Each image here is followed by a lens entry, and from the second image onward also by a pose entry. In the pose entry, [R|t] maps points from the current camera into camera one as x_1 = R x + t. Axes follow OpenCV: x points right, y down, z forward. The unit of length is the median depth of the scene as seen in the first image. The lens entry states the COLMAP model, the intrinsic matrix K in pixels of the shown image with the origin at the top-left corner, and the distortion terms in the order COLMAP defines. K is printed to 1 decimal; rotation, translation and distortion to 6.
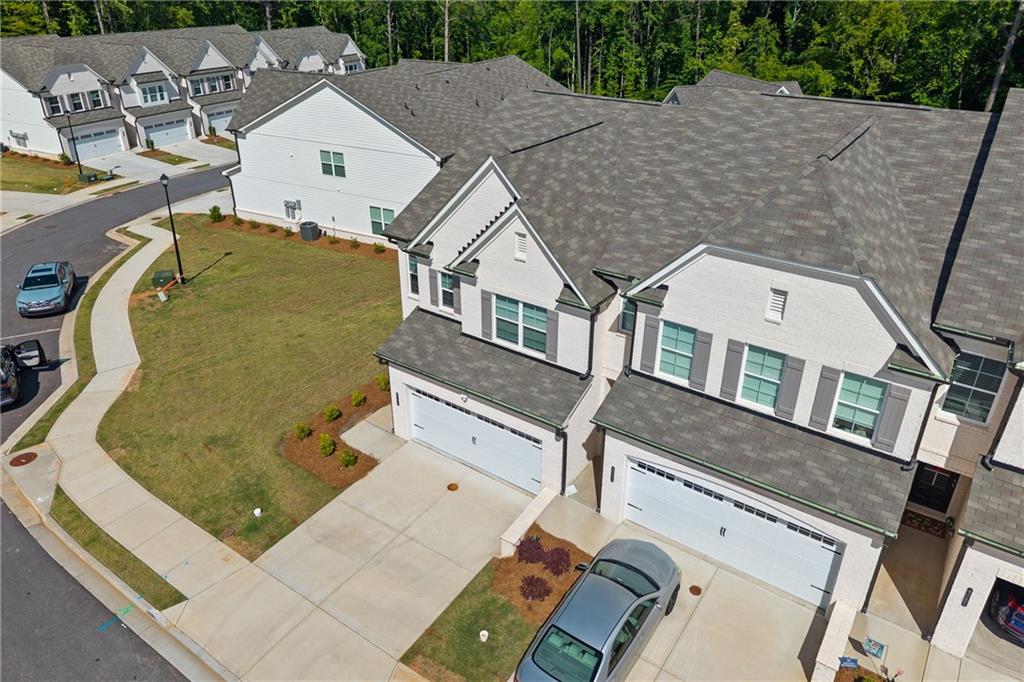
lens RADIAL K [[690.0, 0, 508.2], [0, 690.0, 301.7], [0, 0, 1]] dist [0.006990, -0.003617]
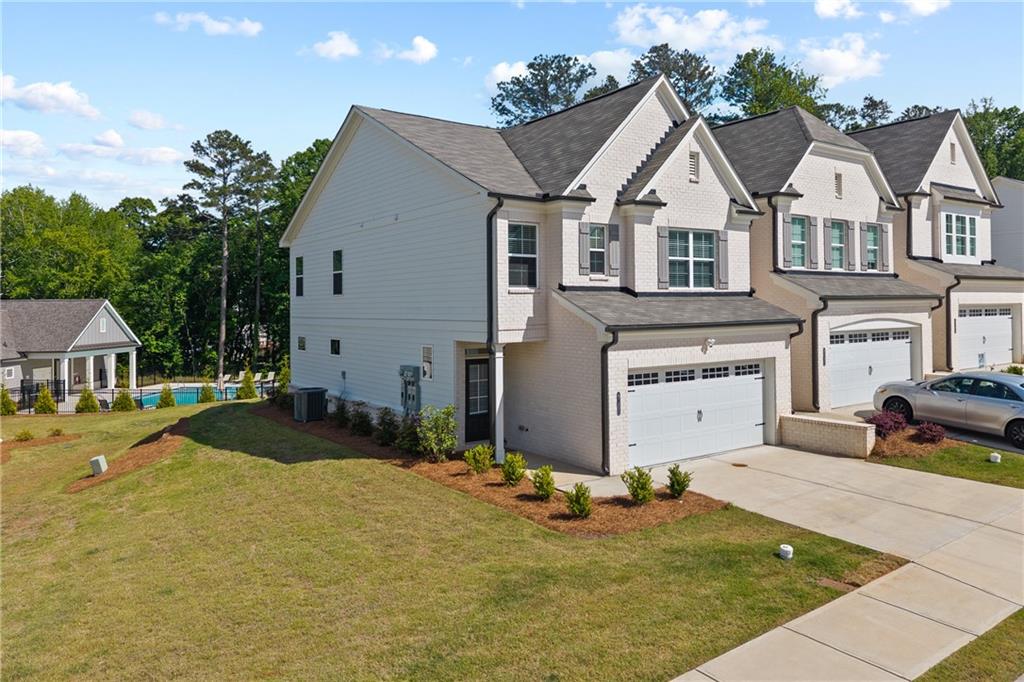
lens RADIAL K [[714.7, 0, 535.4], [0, 714.7, 284.9], [0, 0, 1]] dist [0.003846, 0.000679]
pose [[0.321120, 0.018344, 0.946861, -0.395536], [0.413965, 0.896518, -0.157762, 0.052913], [-0.851772, 0.442627, 0.280297, 0.385529]]
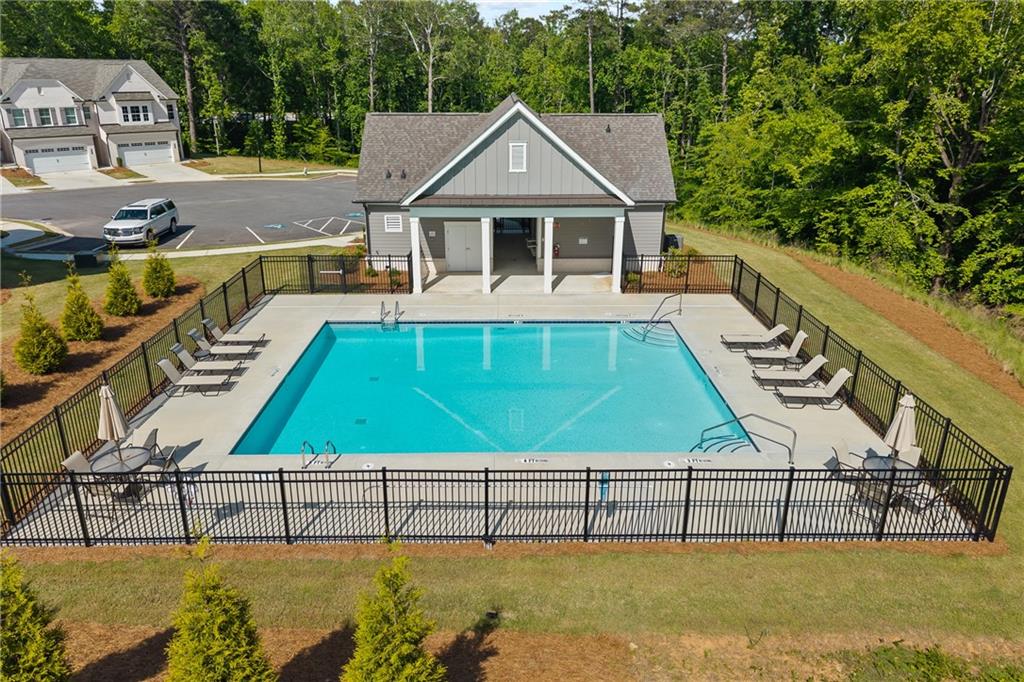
lens RADIAL K [[690.0, 0, 508.2], [0, 690.0, 301.7], [0, 0, 1]] dist [0.006990, -0.003617]
pose [[0.968084, 0.076224, -0.238754, 0.688975], [-0.106357, 0.987542, -0.115969, -0.205407], [0.226940, 0.137661, 0.964130, 0.866064]]
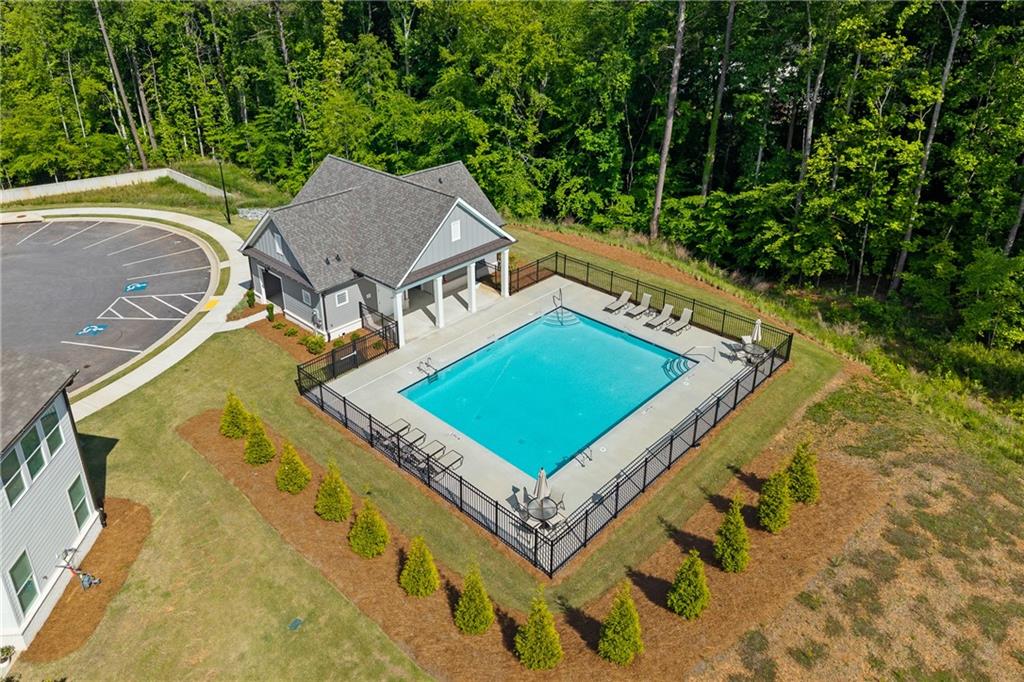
lens RADIAL K [[715.2, 0, 514.8], [0, 715.2, 248.7], [0, 0, 1]] dist [0.017383, -0.003530]
pose [[0.852464, -0.197876, 0.483891, 0.189487], [0.224222, 0.974532, 0.003504, -0.360179], [-0.472260, 0.105512, 0.875121, 0.627135]]
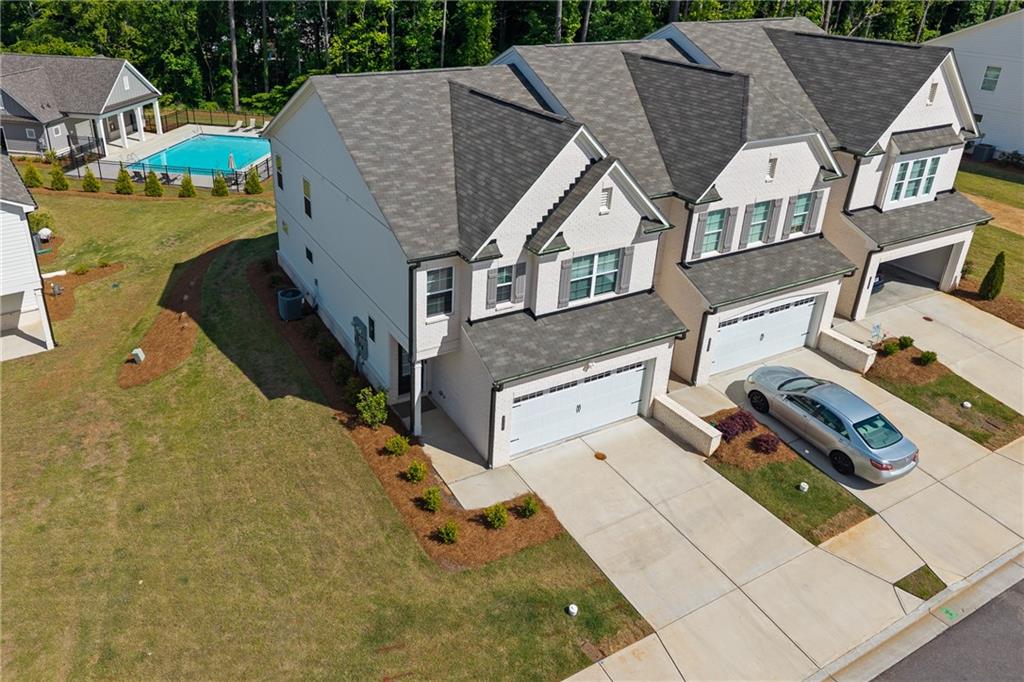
lens RADIAL K [[719.1, 0, 445.6], [0, 719.1, 252.3], [0, 0, 1]] dist [0.007267, 0.001238]
pose [[0.461531, -0.337054, 0.820600, -0.406907], [0.363532, 0.915636, 0.171627, -0.112906], [-0.809218, 0.219103, 0.545124, 0.240800]]
